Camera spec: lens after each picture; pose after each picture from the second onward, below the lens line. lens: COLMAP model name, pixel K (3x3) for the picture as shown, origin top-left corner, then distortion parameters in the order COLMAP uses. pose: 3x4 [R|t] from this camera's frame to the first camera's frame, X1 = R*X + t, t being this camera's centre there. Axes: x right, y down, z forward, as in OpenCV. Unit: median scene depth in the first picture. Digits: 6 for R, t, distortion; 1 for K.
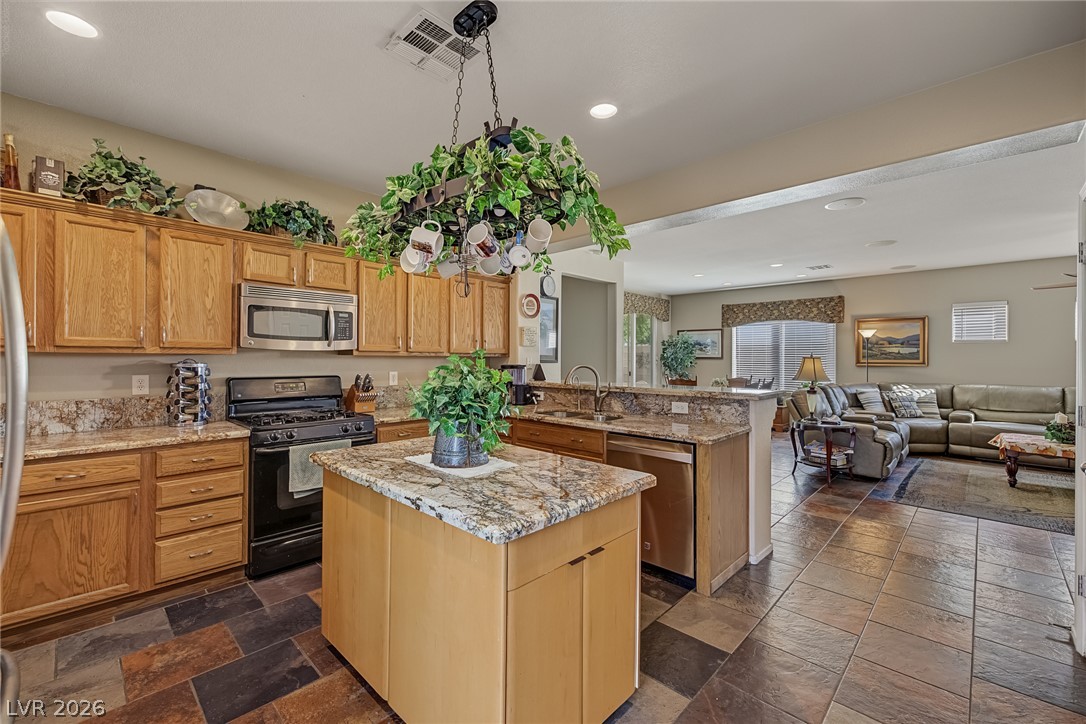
lens RADIAL K [[456.1, 0, 536.0], [0, 456.1, 358.9], [0, 0, 1]] dist [0.007413, -0.000043]
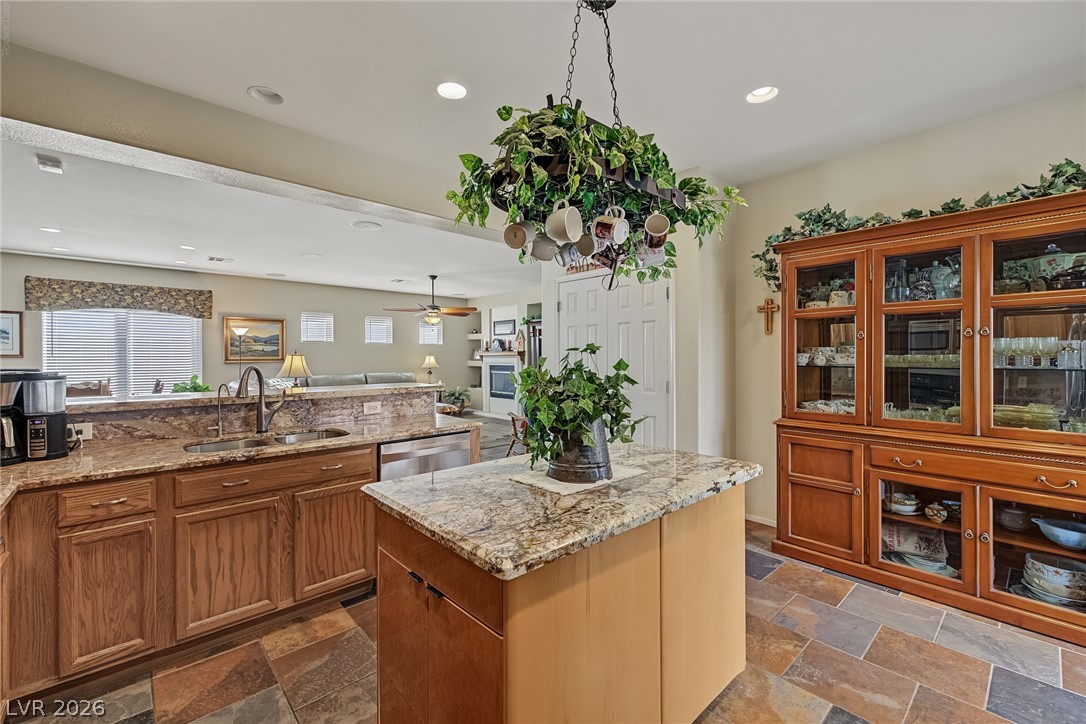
lens RADIAL K [[456.1, 0, 537.9], [0, 456.1, 359.0], [0, 0, 1]] dist [0.007413, -0.000043]
pose [[0.055081, -0.012155, 0.998408, -0.276334], [0.005167, 0.999916, 0.011888, -0.001950], [-0.998469, 0.004504, 0.055139, 0.273423]]
